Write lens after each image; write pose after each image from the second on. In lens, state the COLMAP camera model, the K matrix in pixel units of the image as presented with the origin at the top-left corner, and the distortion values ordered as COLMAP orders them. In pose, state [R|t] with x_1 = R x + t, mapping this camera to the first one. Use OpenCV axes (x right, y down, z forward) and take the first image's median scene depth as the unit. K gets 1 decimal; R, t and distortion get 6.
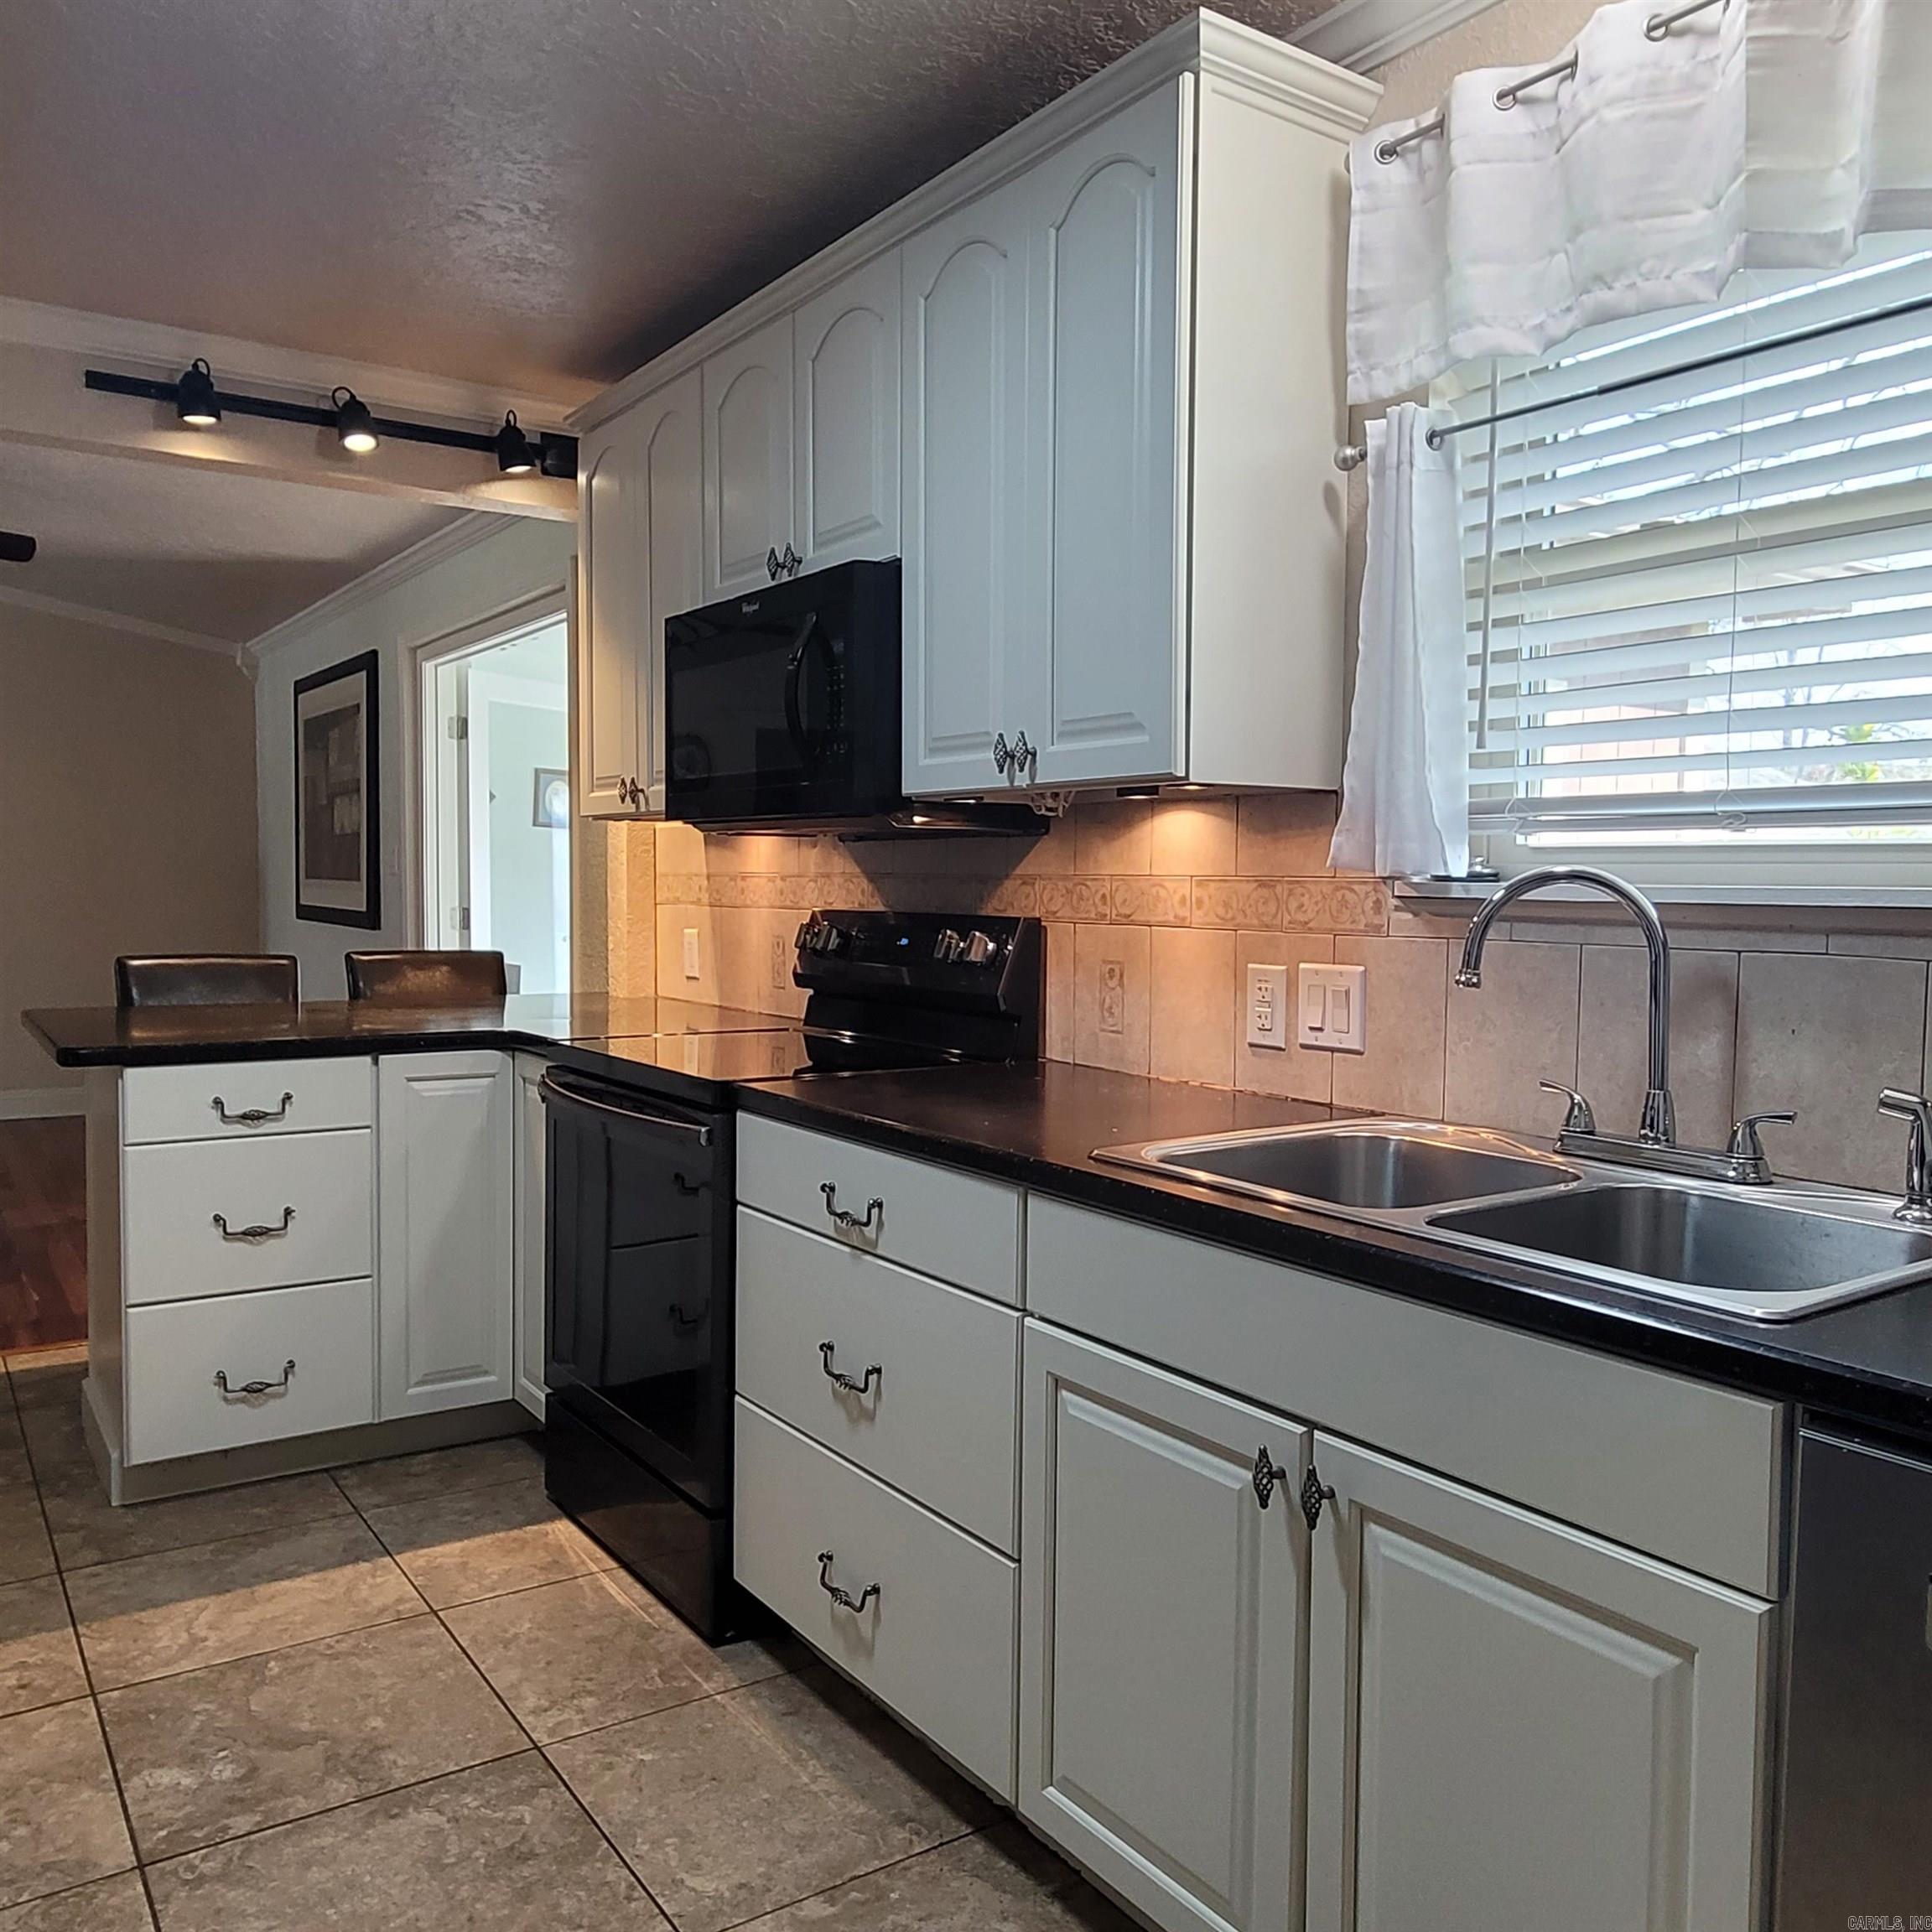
lens RADIAL K [[1589.8, 0, 966.7], [0, 1589.8, 969.0], [0, 0, 1]] dist [0.002309, -0.007358]
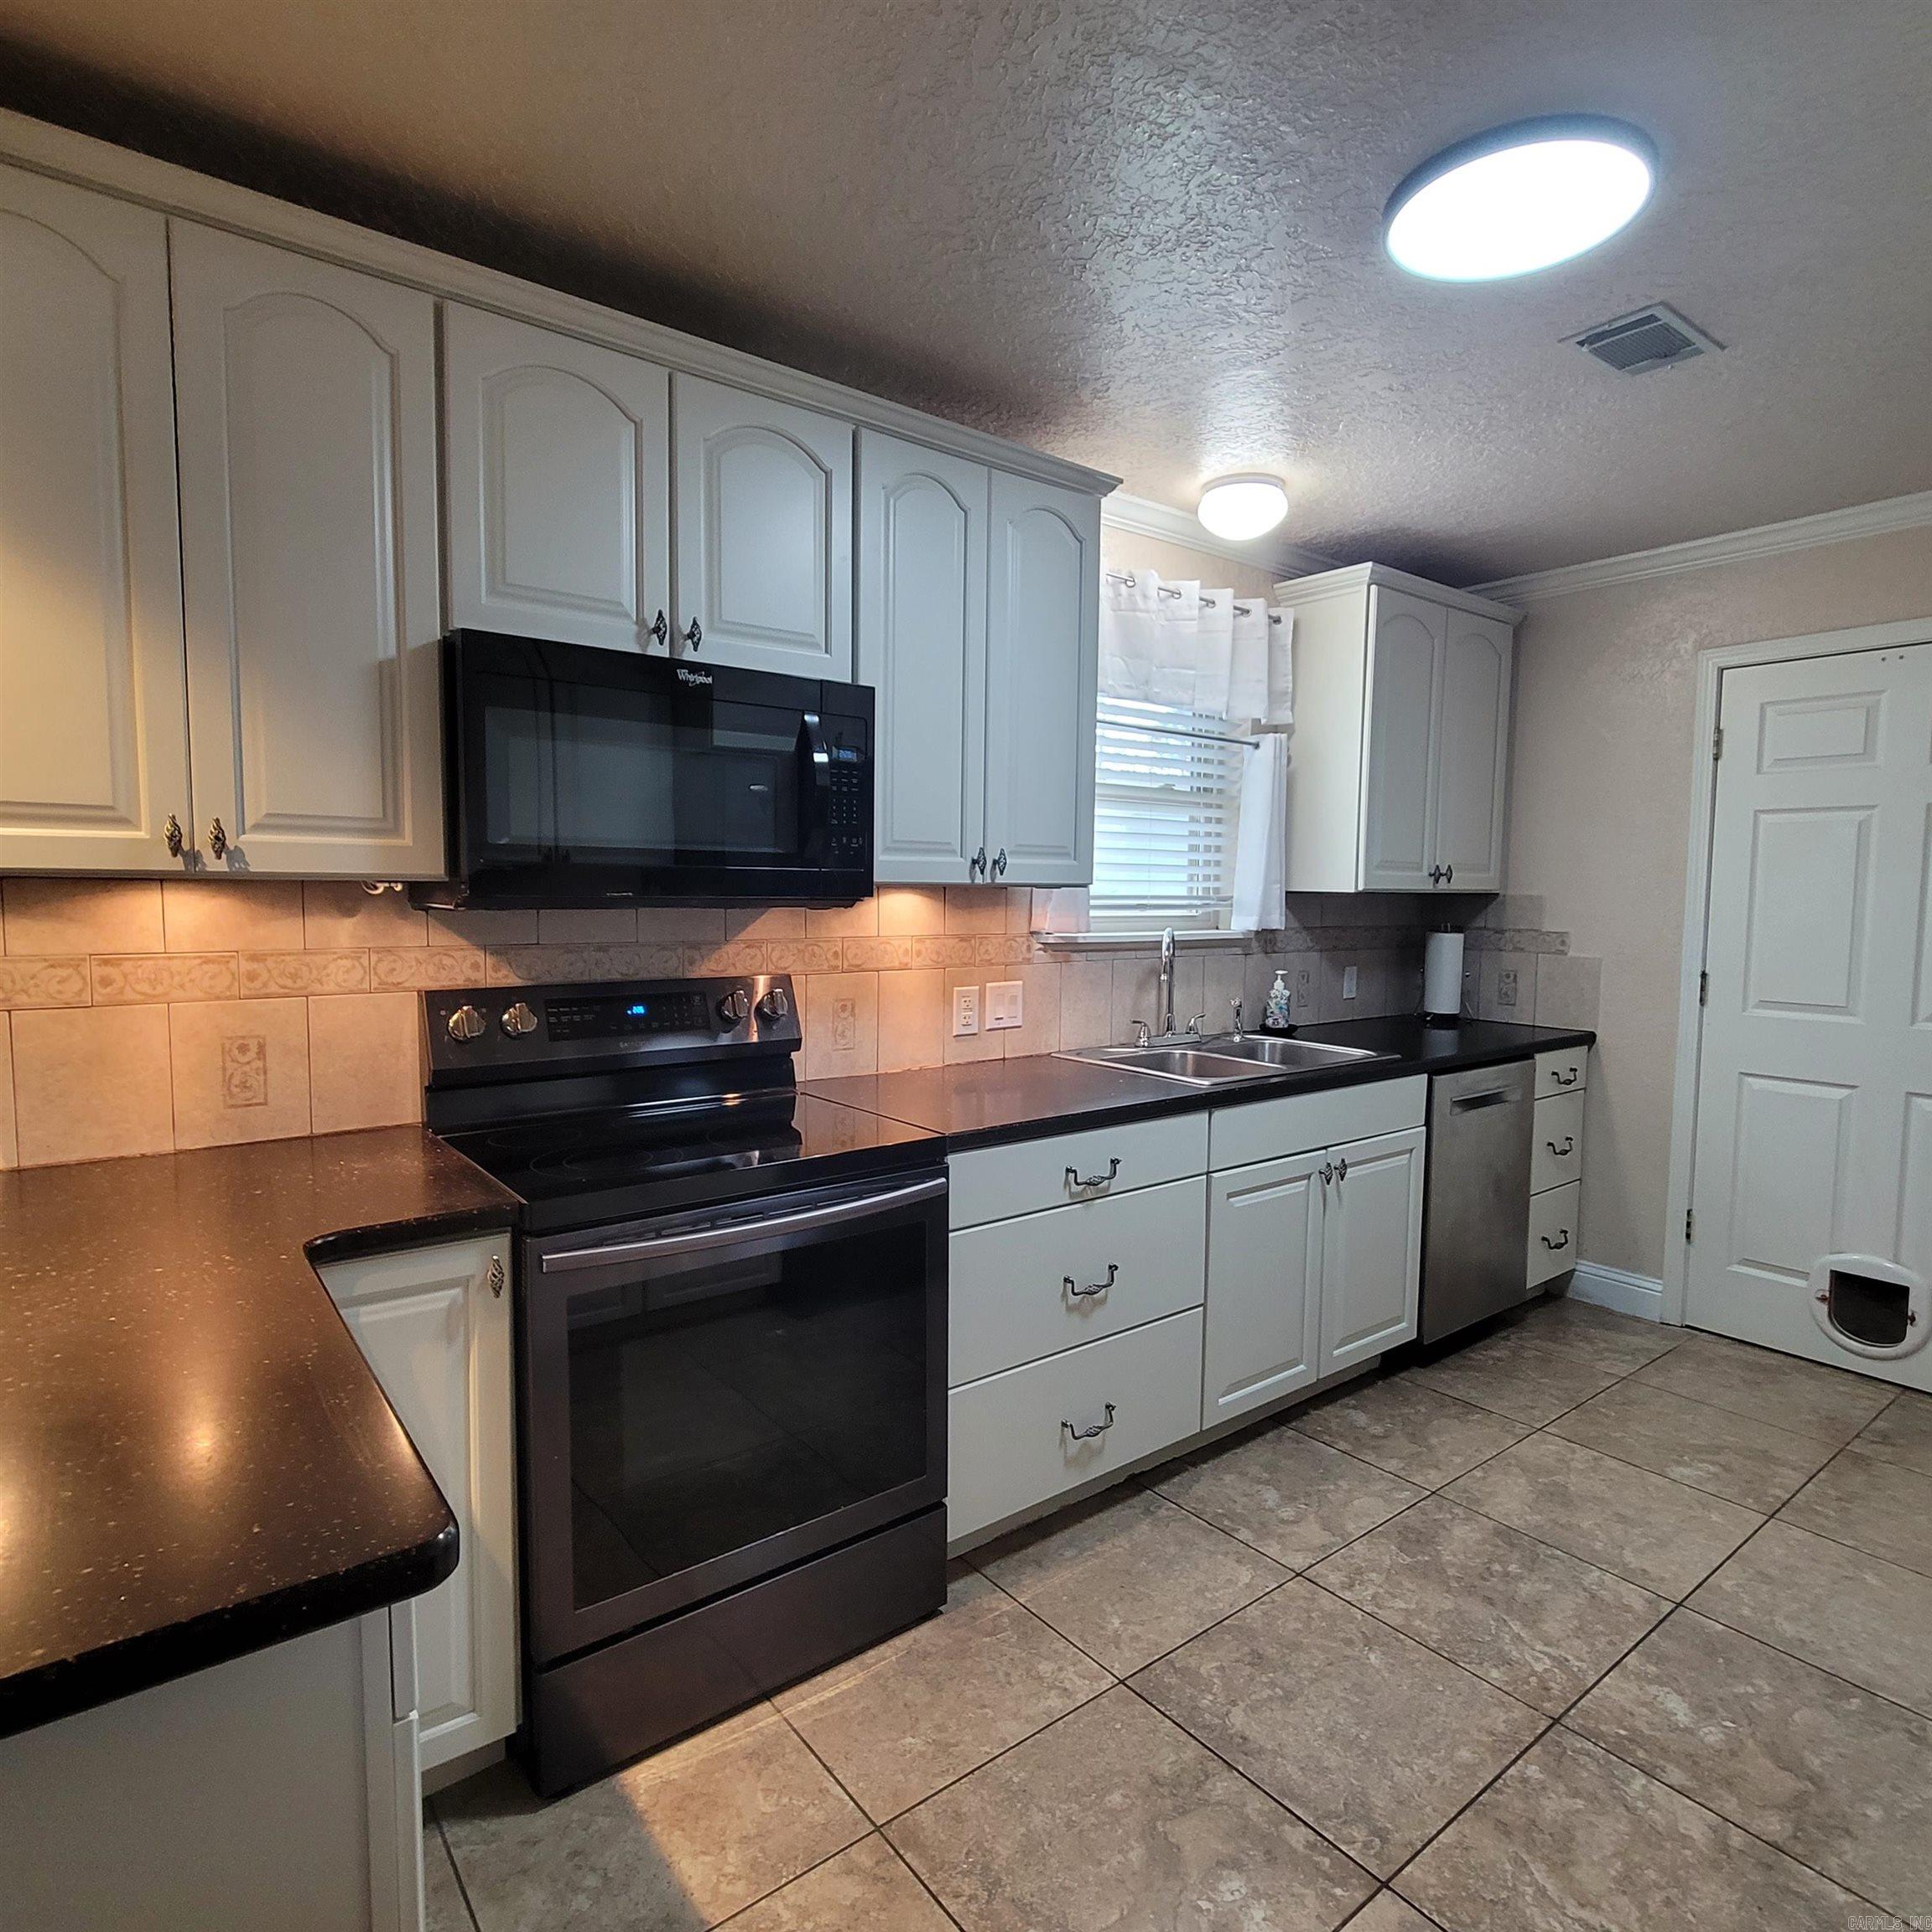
lens RADIAL K [[1125.7, 0, 974.2], [0, 1125.7, 971.8], [0, 0, 1]] dist [0.003145, -0.001571]
pose [[-0.060811, -0.088219, 0.994243, -0.954035], [0.043551, 0.994904, 0.090941, -0.121081], [-0.997199, 0.048831, -0.056659, 1.006827]]
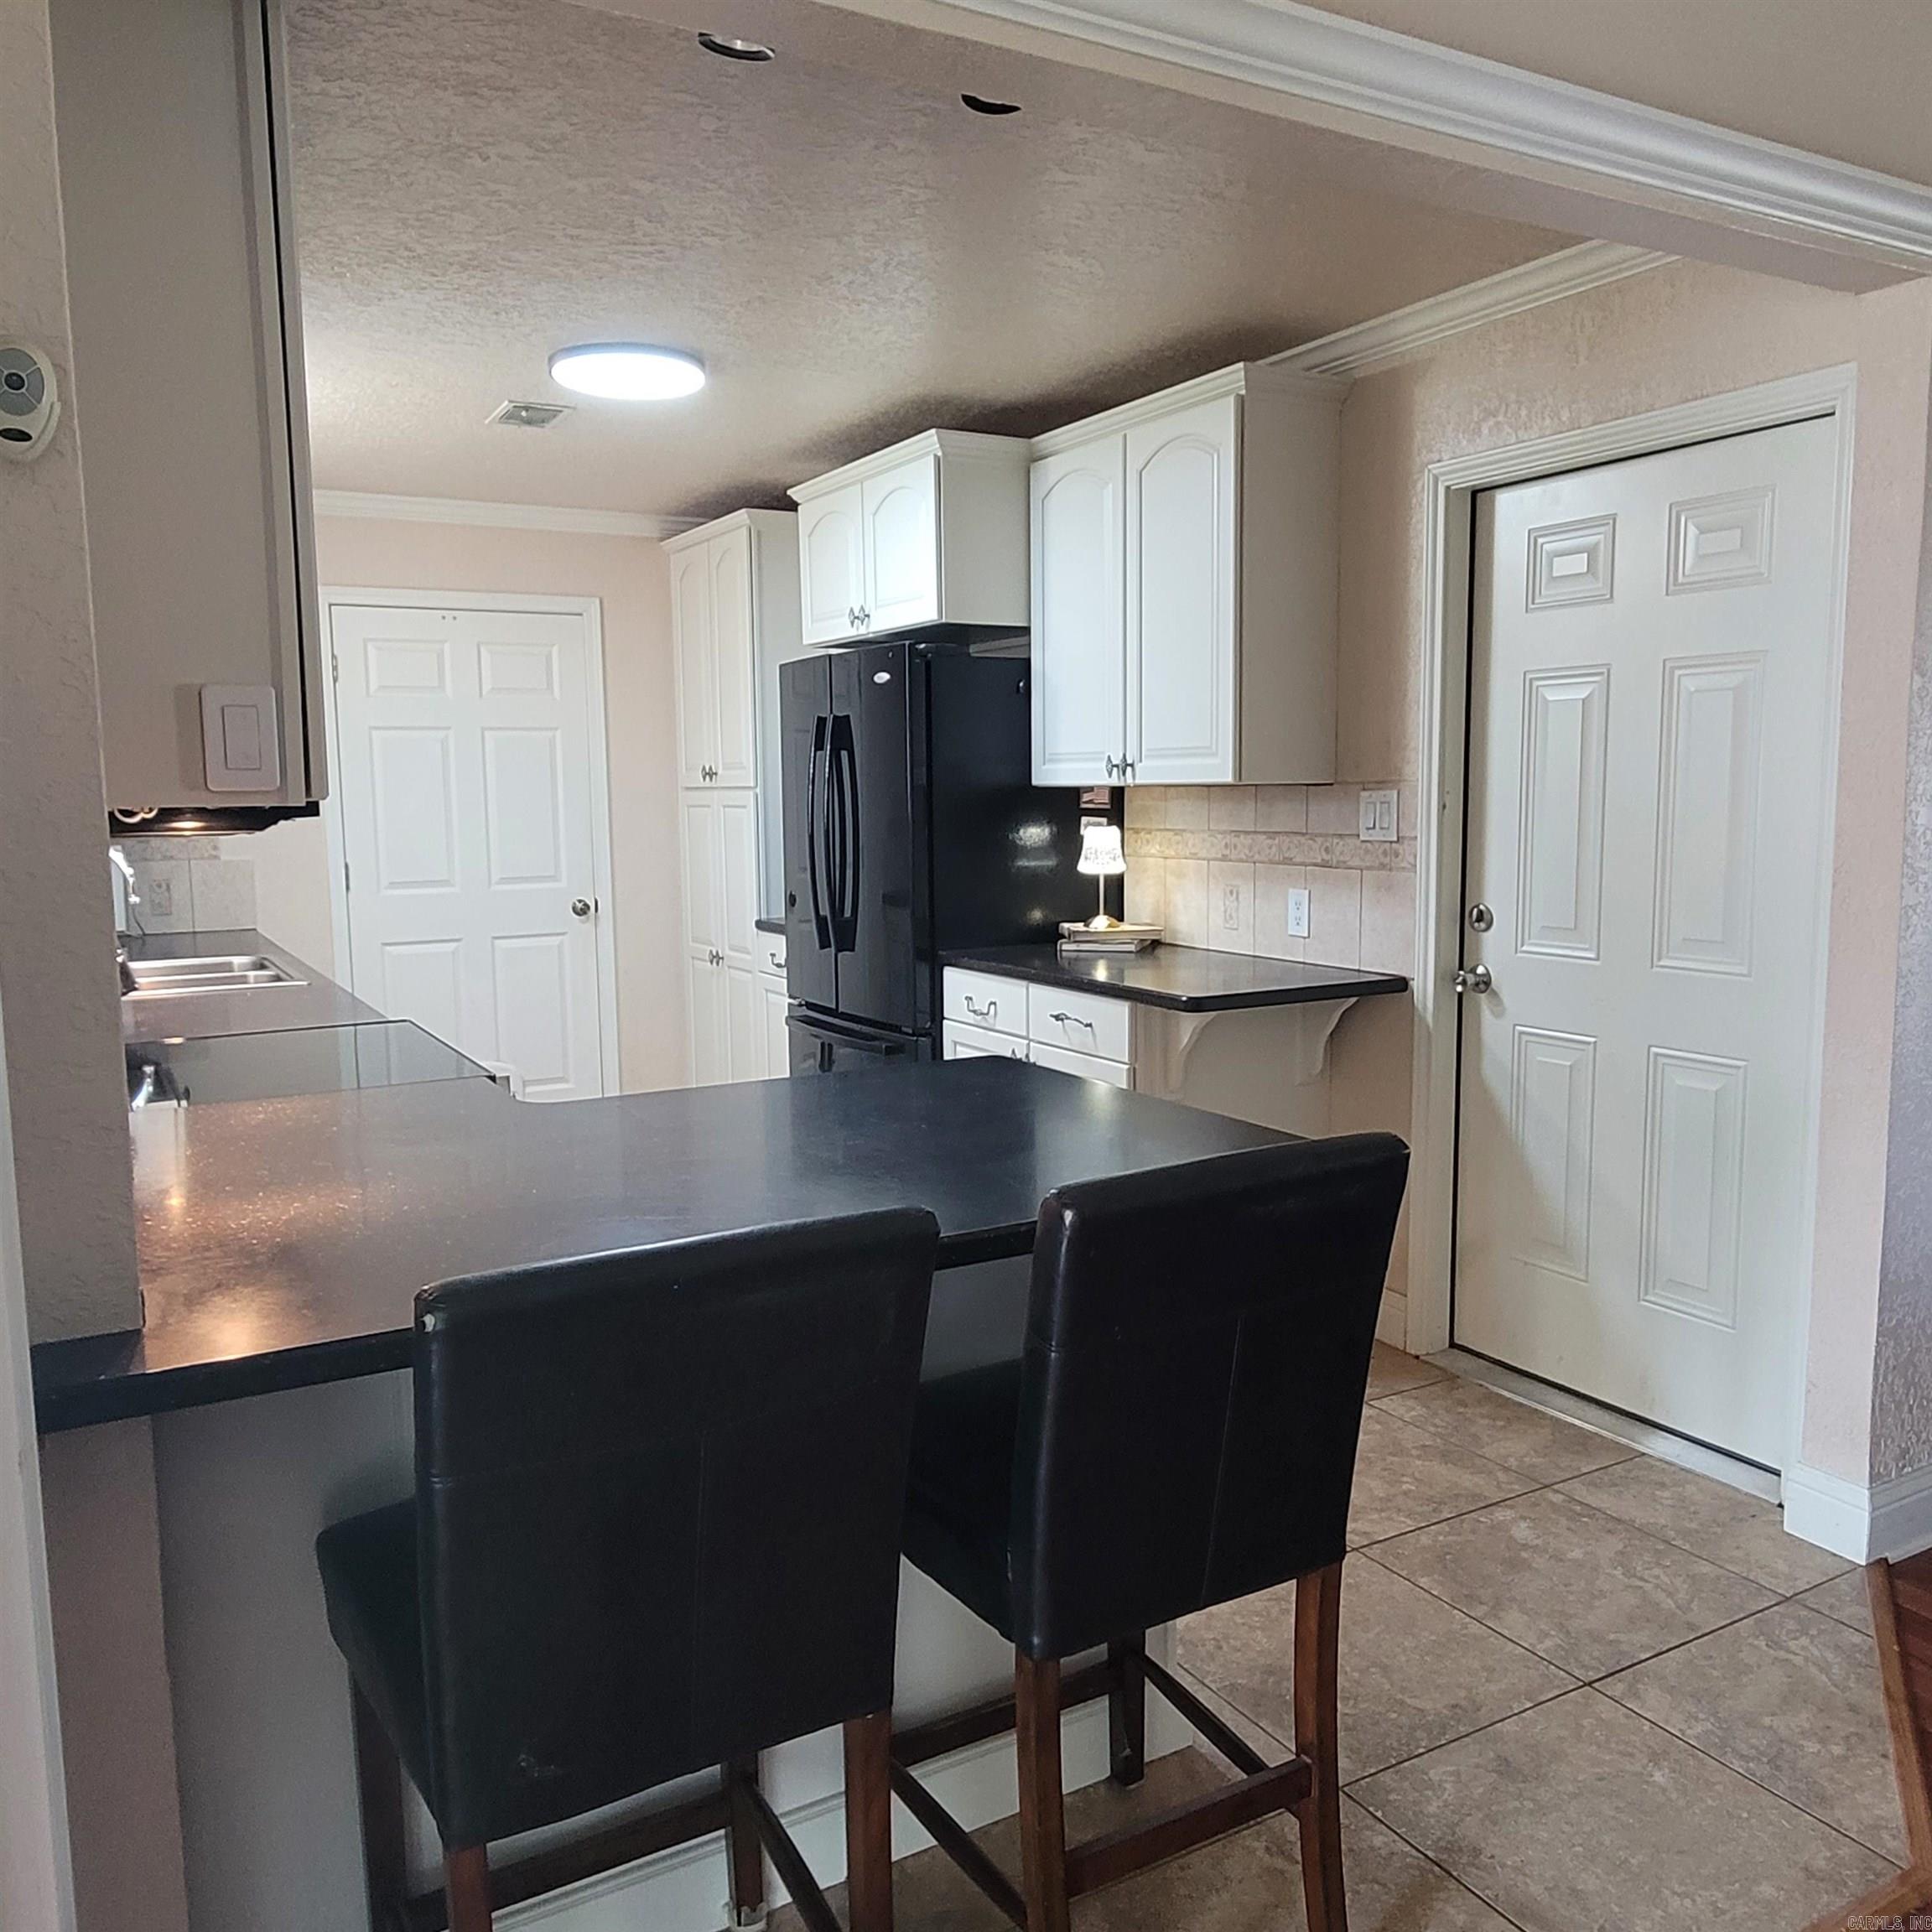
lens RADIAL K [[1589.8, 0, 966.1], [0, 1589.8, 968.2], [0, 0, 1]] dist [0.002309, -0.007358]
pose [[-0.996423, -0.006906, 0.084218, -0.720244], [0.007362, 0.985771, 0.167933, -0.185179], [-0.084179, 0.167953, -0.982194, 2.226399]]
